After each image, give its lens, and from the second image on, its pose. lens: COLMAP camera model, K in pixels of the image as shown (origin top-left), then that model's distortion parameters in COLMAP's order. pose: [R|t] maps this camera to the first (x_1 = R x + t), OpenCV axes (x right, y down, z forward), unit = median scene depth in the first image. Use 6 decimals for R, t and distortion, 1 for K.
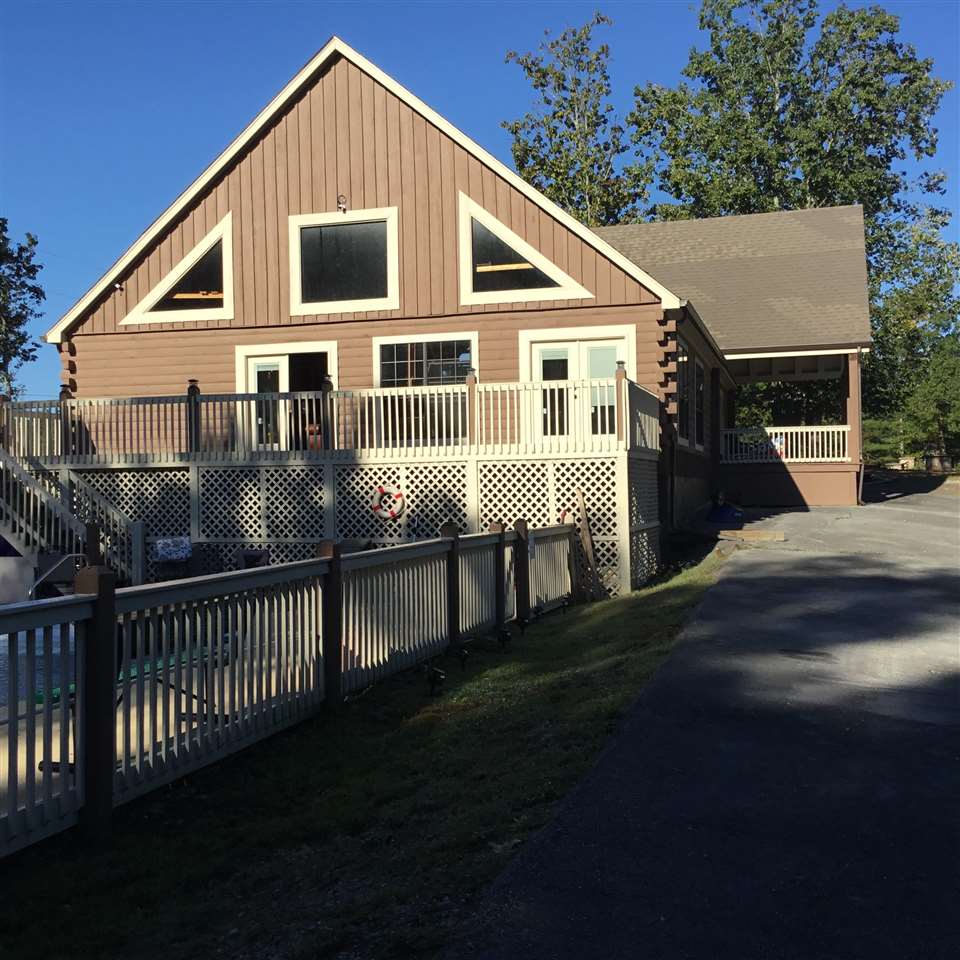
lens RADIAL K [[1153.7, 0, 477.9], [0, 1153.7, 472.7], [0, 0, 1]] dist [0.141112, -0.301748]
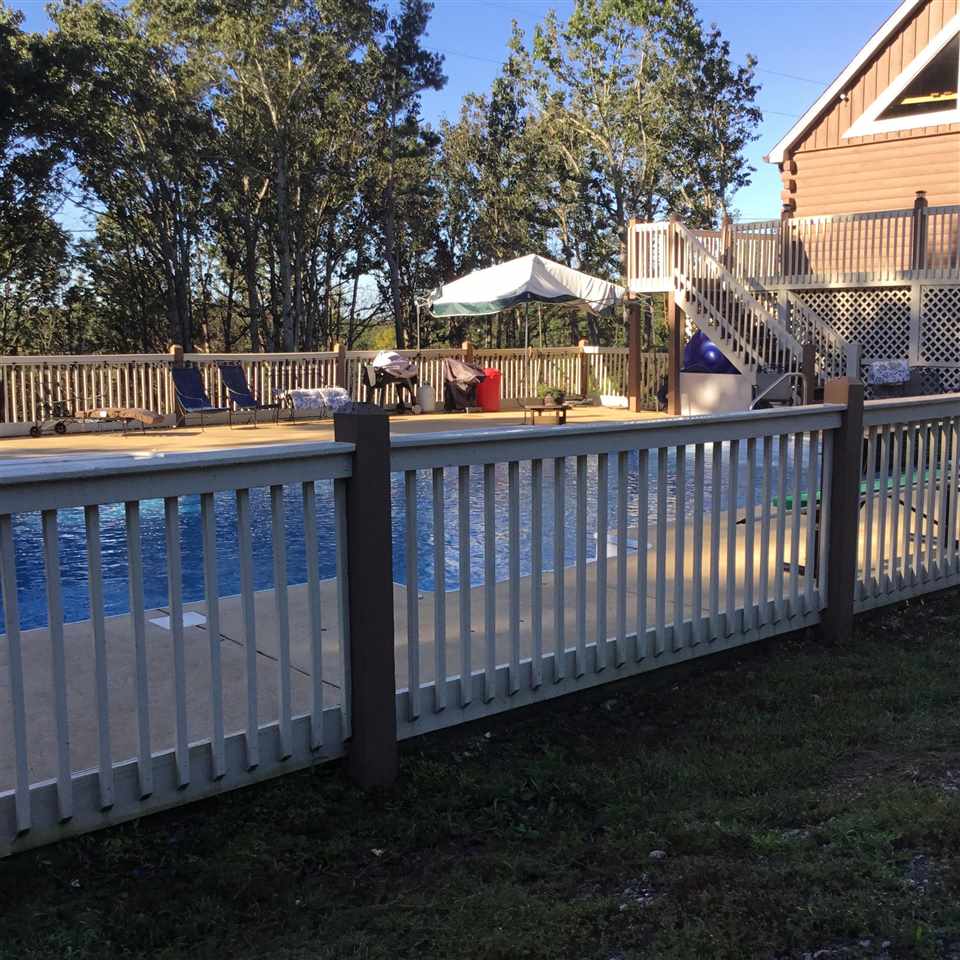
lens RADIAL K [[1153.7, 0, 477.9], [0, 1153.7, 472.7], [0, 0, 1]] dist [0.141112, -0.301748]
pose [[0.836012, 0.080759, -0.542735, -0.012152], [0.000605, 0.988974, 0.148091, 0.003848], [0.548711, -0.124135, 0.826745, -0.001696]]
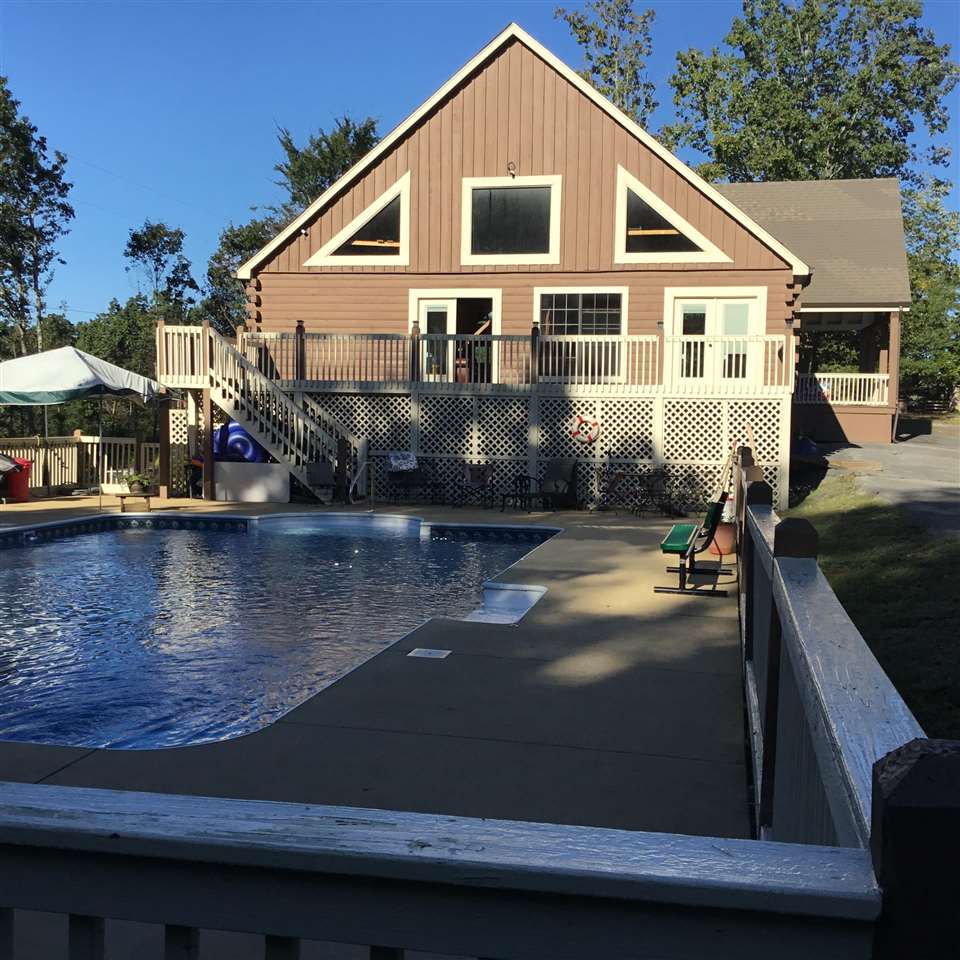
lens RADIAL K [[1153.7, 0, 477.9], [0, 1153.7, 472.7], [0, 0, 1]] dist [0.141112, -0.301748]
pose [[0.996482, 0.030609, 0.078023, -0.244468], [-0.035422, 0.997505, 0.061064, 0.000800], [-0.075959, -0.063612, 0.995080, -0.182116]]
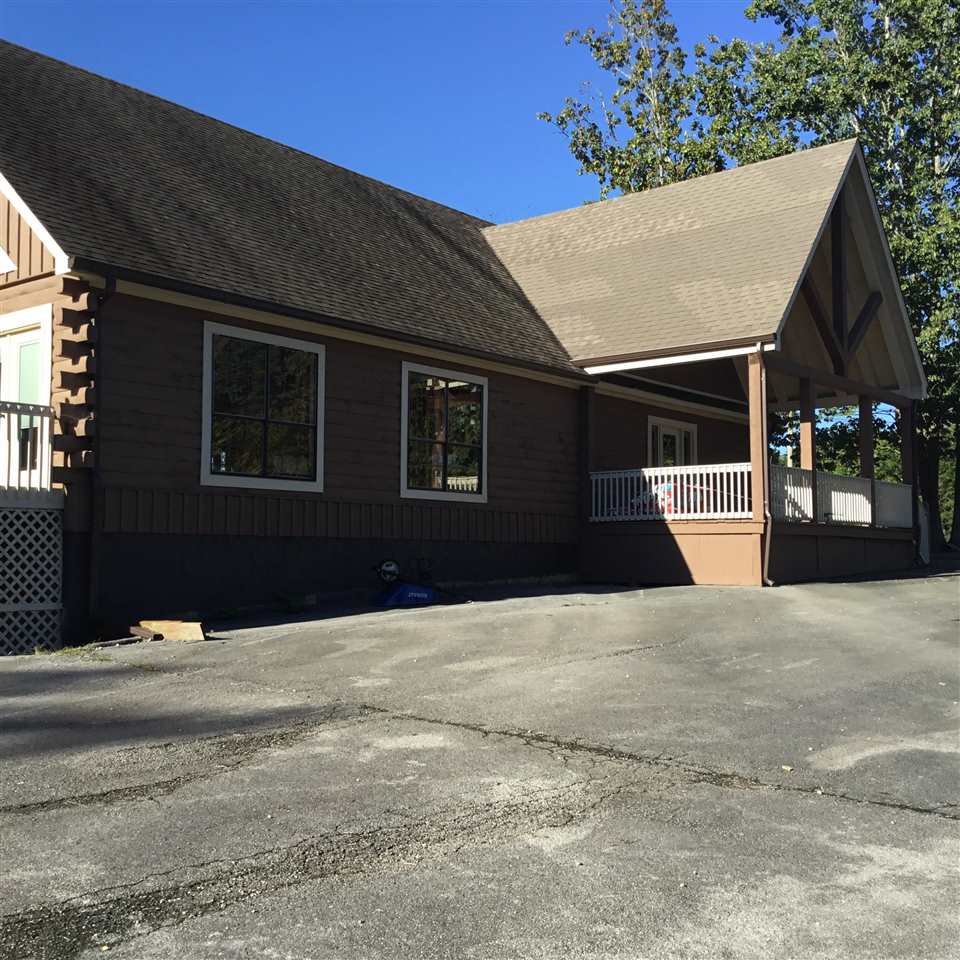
lens RADIAL K [[1176.5, 0, 480.0], [0, 1176.5, 480.0], [0, 0, 1]] dist [0.137769, -0.461085]
pose [[0.921224, -0.015565, -0.388722, 0.615983], [-0.005875, 0.998529, -0.053904, 0.008107], [0.388989, 0.051941, 0.919777, 0.463842]]
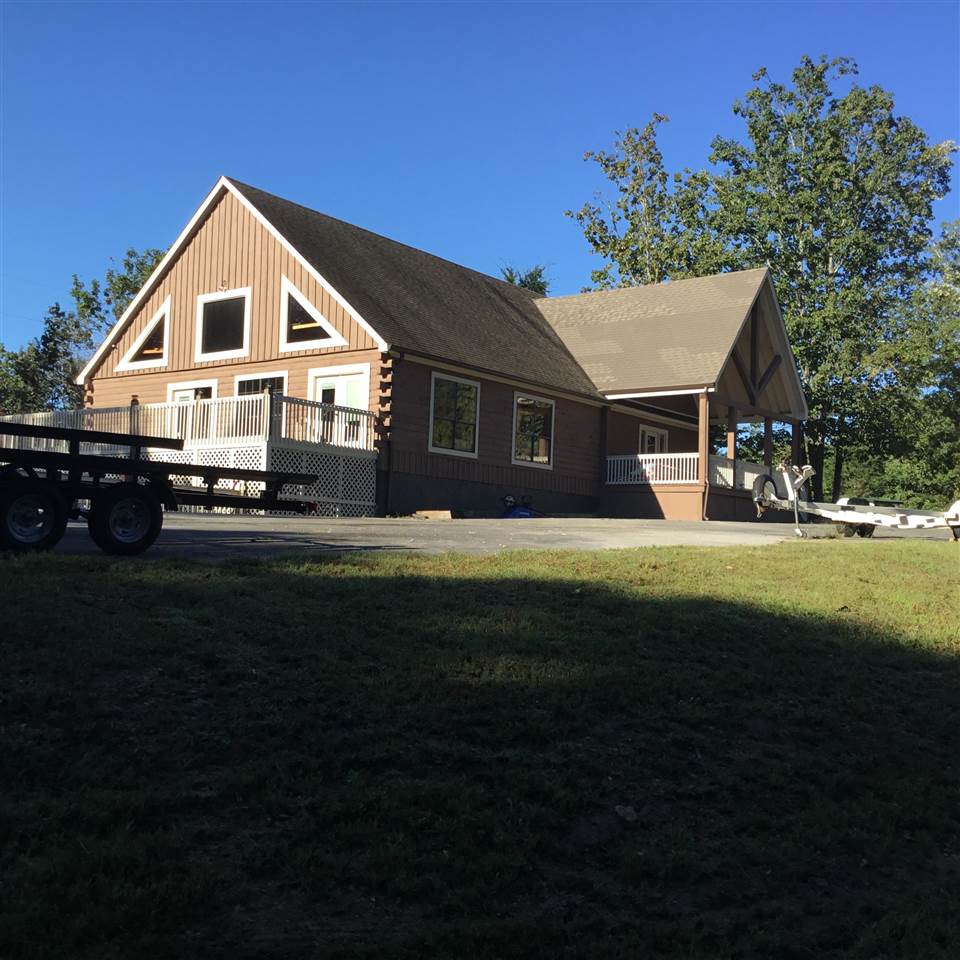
lens RADIAL K [[1153.7, 0, 477.9], [0, 1153.7, 472.7], [0, 0, 1]] dist [0.141112, -0.301748]
pose [[0.932054, 0.016565, -0.361940, 0.755972], [-0.040157, 0.997523, -0.057758, 0.079462], [0.360086, 0.068368, 0.930410, -0.247728]]
